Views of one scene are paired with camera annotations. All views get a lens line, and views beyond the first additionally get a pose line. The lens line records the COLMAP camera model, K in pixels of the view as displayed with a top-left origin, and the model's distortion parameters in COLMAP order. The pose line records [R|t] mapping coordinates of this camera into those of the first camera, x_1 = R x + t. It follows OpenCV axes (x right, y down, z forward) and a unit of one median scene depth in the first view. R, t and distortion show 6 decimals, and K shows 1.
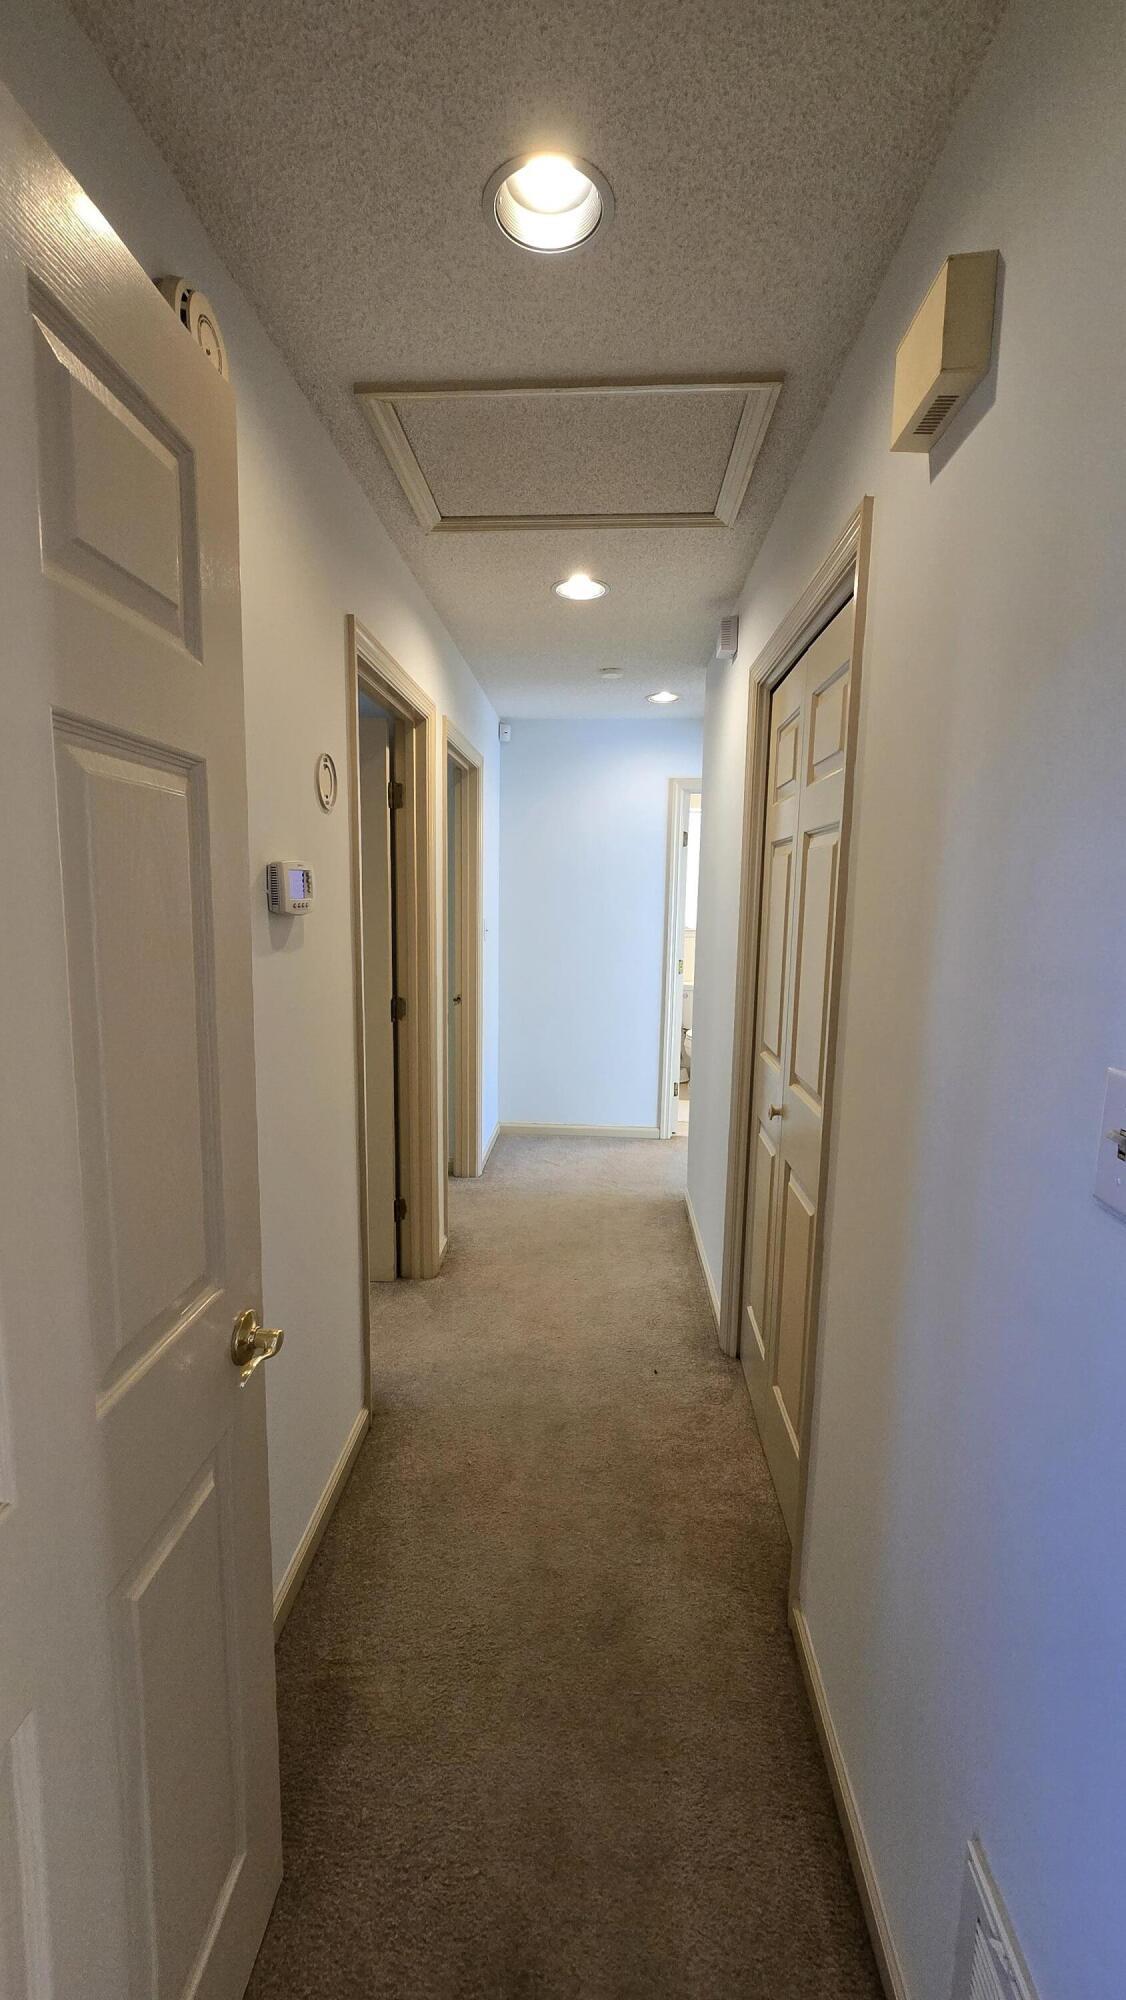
lens RADIAL K [[817.1, 0, 540.4], [0, 817.1, 1007.1], [0, 0, 1]] dist [-0.001299, -0.000499]
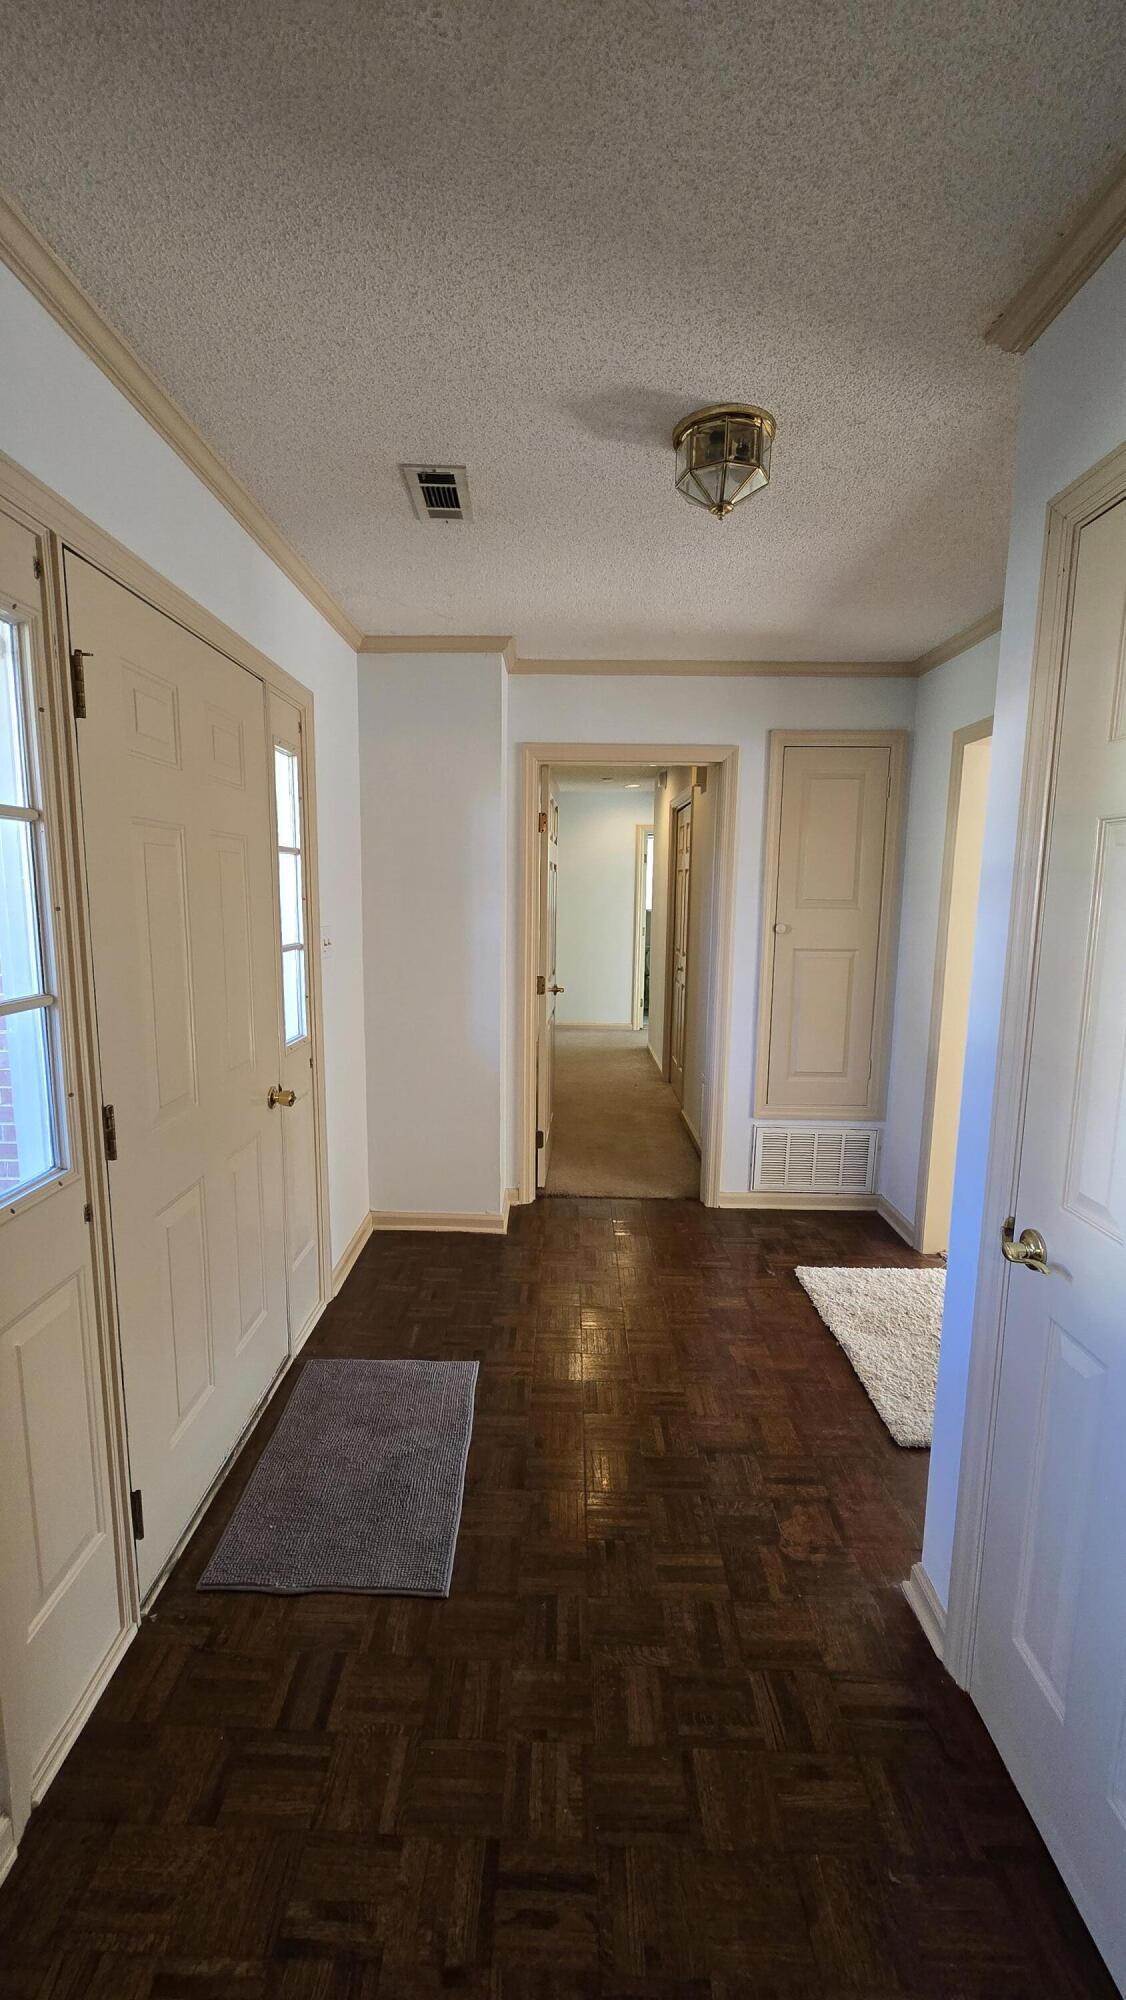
lens RADIAL K [[817.1, 0, 540.4], [0, 817.1, 1007.1], [0, 0, 1]] dist [-0.001299, -0.000499]
pose [[0.998859, -0.018762, 0.043913, -0.163650], [0.018135, 0.999729, 0.014628, 0.108677], [-0.044175, -0.013815, 0.998928, -0.929979]]
